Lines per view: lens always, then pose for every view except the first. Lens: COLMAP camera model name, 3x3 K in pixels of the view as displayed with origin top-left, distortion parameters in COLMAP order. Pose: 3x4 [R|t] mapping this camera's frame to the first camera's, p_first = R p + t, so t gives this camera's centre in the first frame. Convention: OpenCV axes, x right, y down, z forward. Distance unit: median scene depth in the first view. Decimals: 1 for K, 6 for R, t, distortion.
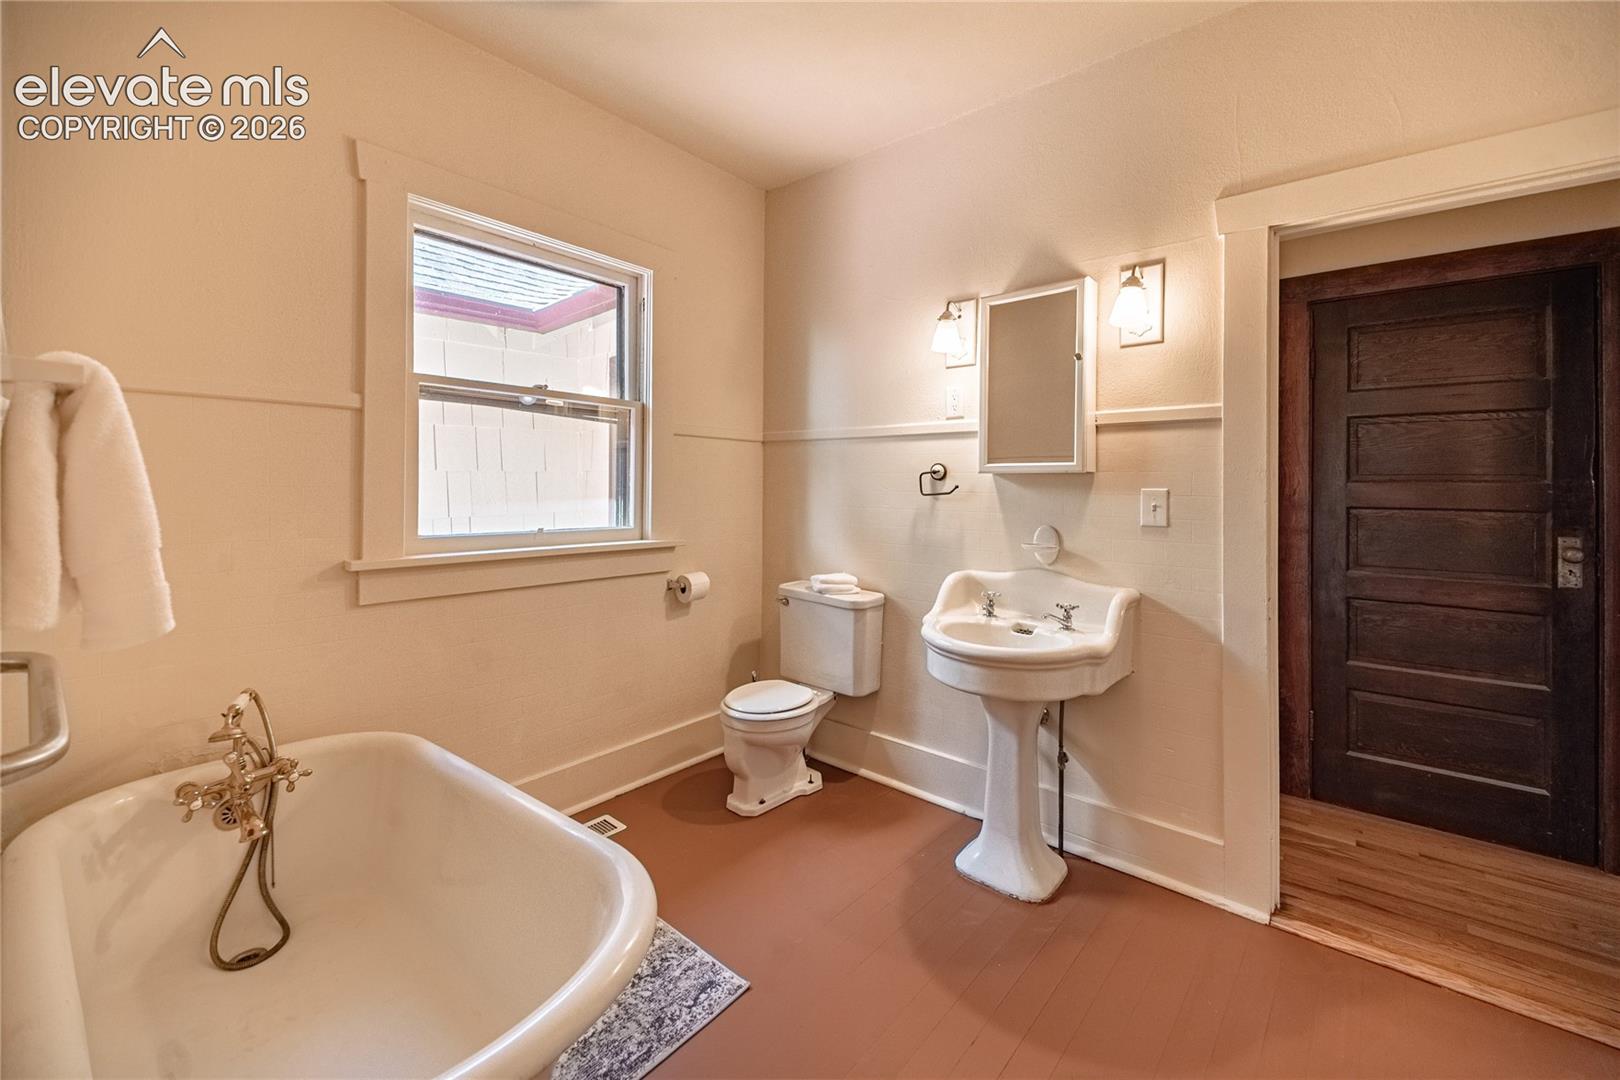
lens RADIAL K [[670.6, 0, 816.5], [0, 670.6, 486.3], [0, 0, 1]] dist [0.013410, -0.000548]
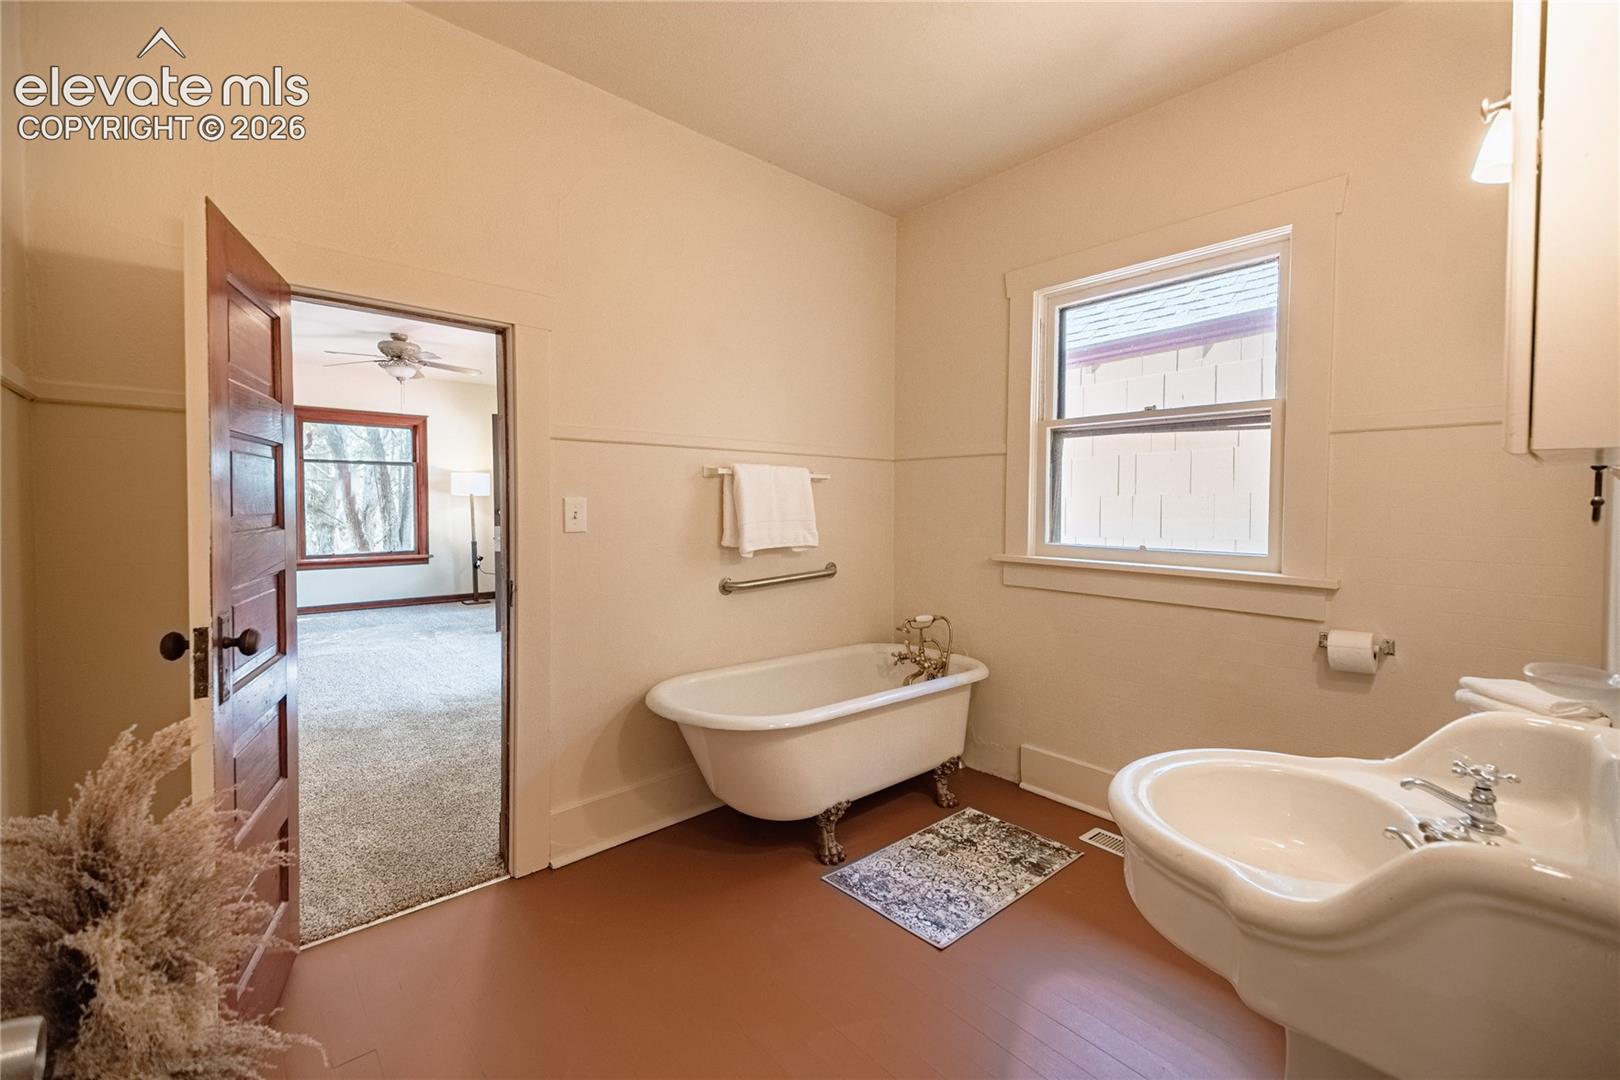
lens RADIAL K [[652.8, 0, 810.0], [0, 652.8, 540.0], [0, 0, 1]] dist [0.038205, -0.000184]
pose [[-0.170074, 0.038244, -0.984689, 0.796320], [-0.013066, 0.999071, 0.041059, 0.021222], [0.985345, 0.019849, -0.169416, 0.777209]]
